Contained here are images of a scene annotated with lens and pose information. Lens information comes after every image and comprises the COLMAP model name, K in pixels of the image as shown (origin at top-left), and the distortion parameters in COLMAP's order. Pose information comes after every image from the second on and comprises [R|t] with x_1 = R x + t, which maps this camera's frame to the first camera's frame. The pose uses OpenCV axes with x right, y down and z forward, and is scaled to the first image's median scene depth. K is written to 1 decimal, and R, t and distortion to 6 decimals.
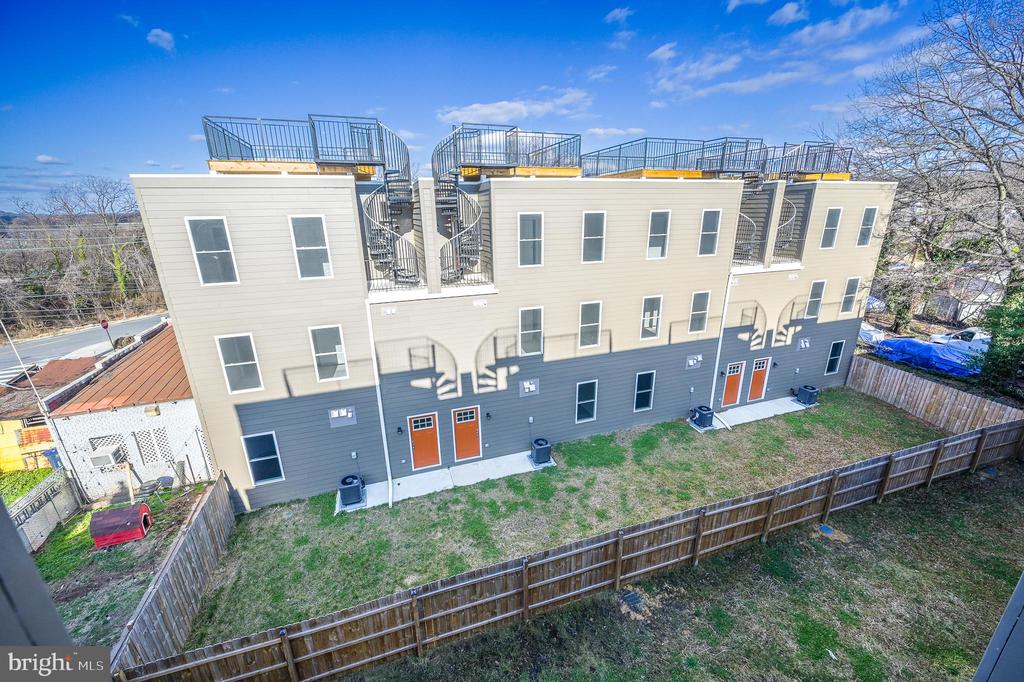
lens RADIAL K [[404.9, 0, 510.6], [0, 404.9, 337.9], [0, 0, 1]] dist [0.002683, -0.000073]
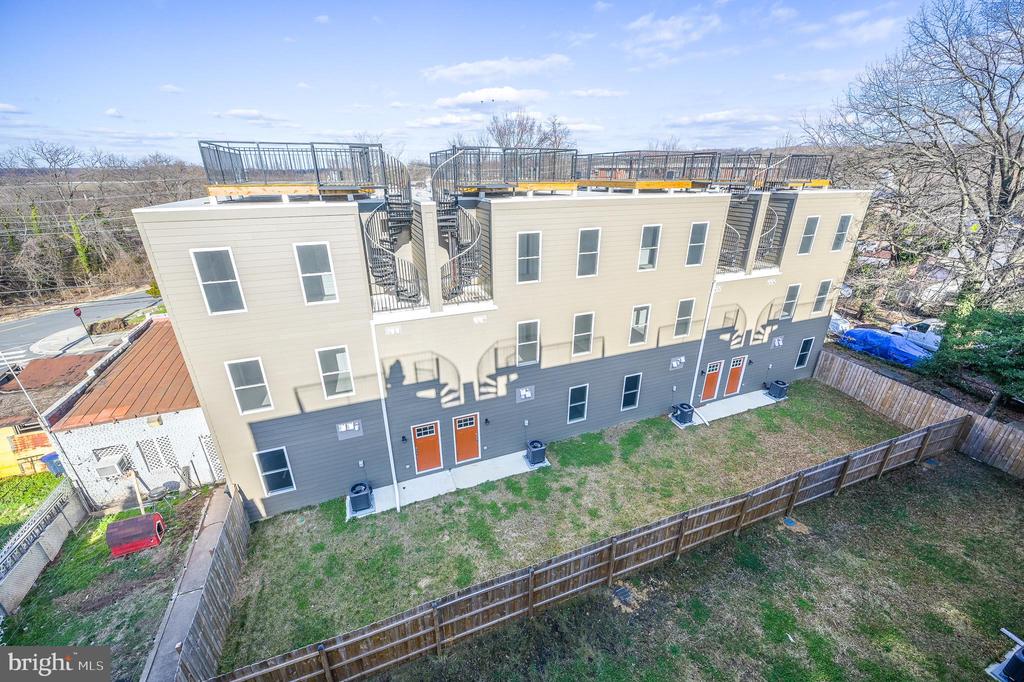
lens RADIAL K [[404.9, 0, 509.5], [0, 404.9, 335.6], [0, 0, 1]] dist [0.002683, -0.000073]
pose [[0.998757, -0.006170, 0.049455, -0.053402], [0.002024, 0.996510, 0.083450, -0.133500], [-0.049797, -0.083247, 0.995284, -0.041679]]
